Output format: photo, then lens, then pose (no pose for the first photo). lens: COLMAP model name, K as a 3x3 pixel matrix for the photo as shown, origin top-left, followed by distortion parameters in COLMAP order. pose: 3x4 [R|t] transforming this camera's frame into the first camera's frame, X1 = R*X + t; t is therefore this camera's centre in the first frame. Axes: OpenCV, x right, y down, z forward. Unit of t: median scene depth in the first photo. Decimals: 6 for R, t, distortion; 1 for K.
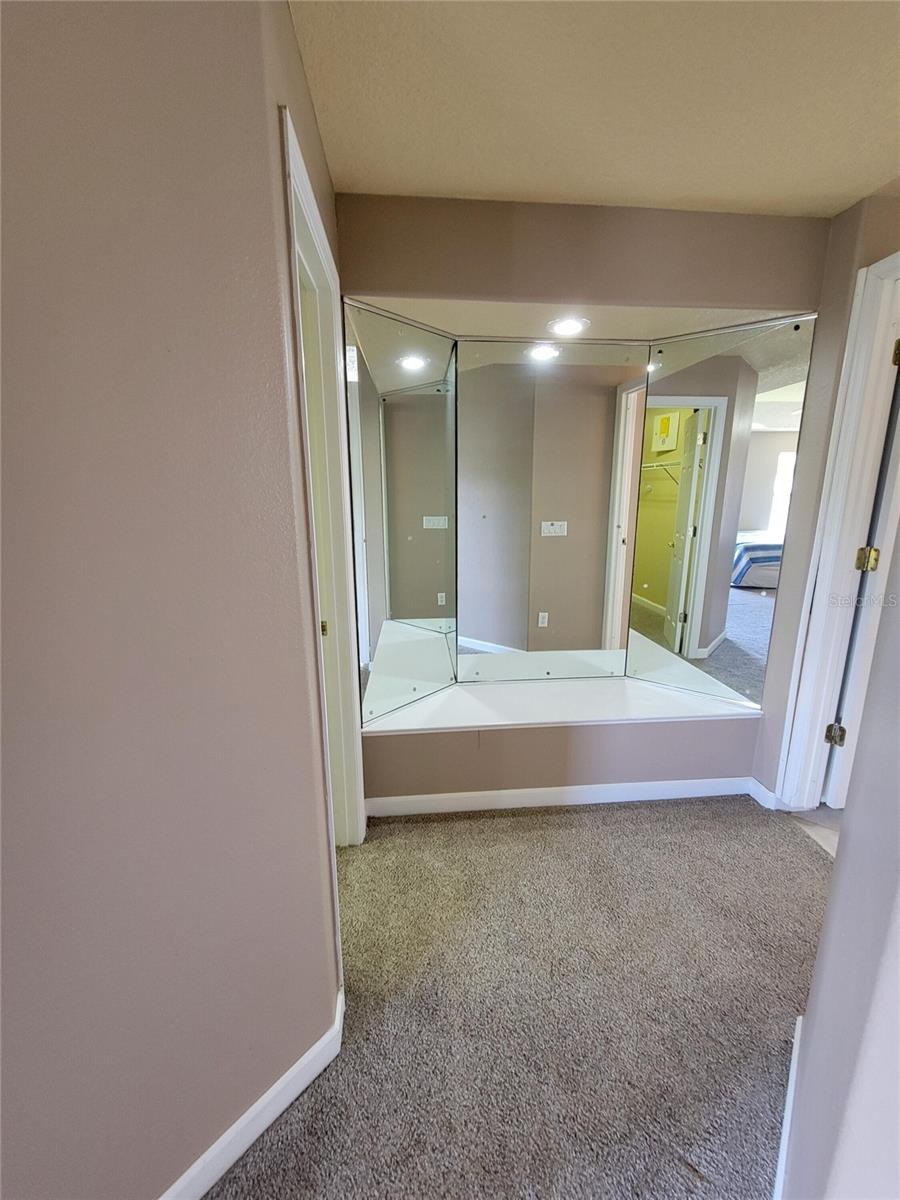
lens RADIAL K [[488.0, 0, 457.0], [0, 488.0, 599.4], [0, 0, 1]] dist [-0.009963, -0.000052]
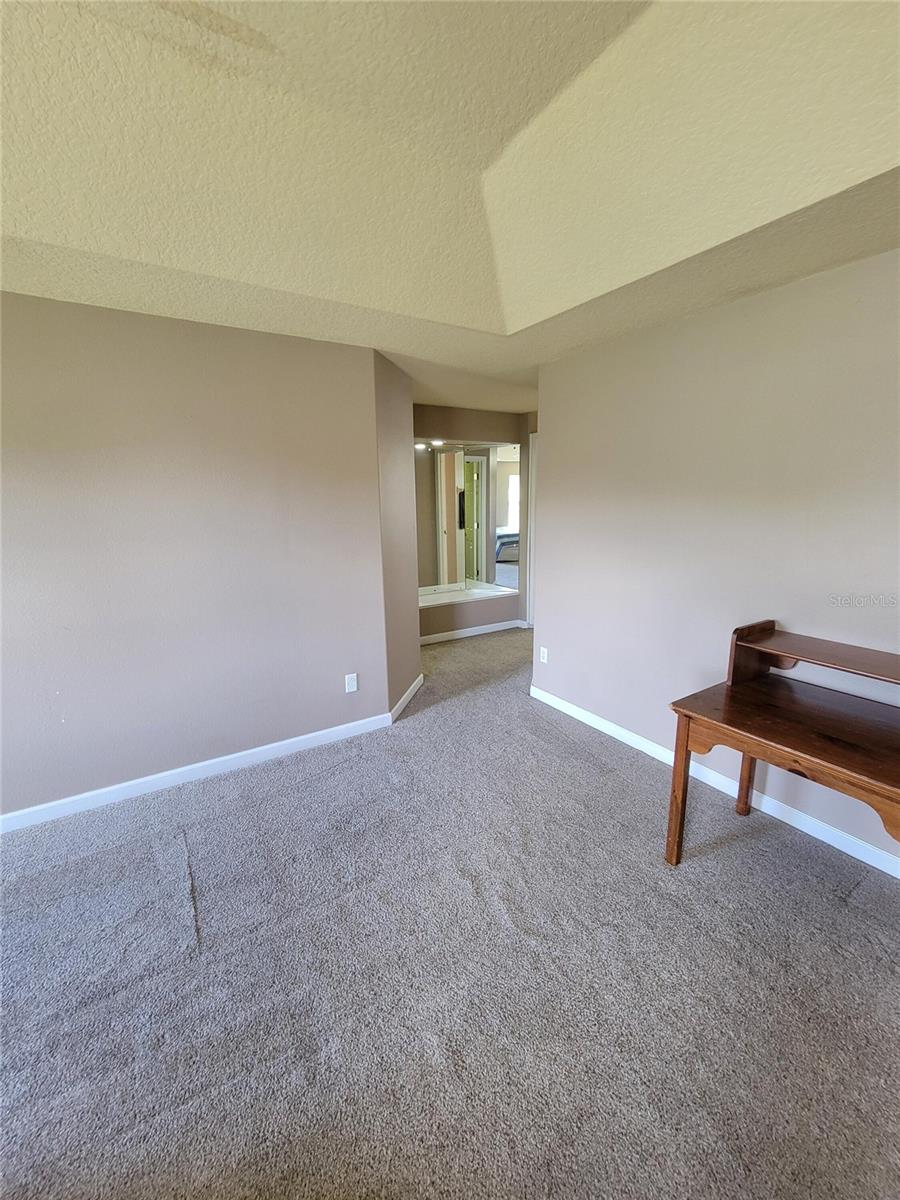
lens RADIAL K [[488.0, 0, 457.0], [0, 488.0, 599.4], [0, 0, 1]] dist [-0.009963, -0.000052]
pose [[0.892785, -0.111962, 0.436348, -0.422611], [0.114736, 0.993193, 0.020086, 0.093758], [-0.435627, 0.032132, 0.899554, -0.627062]]
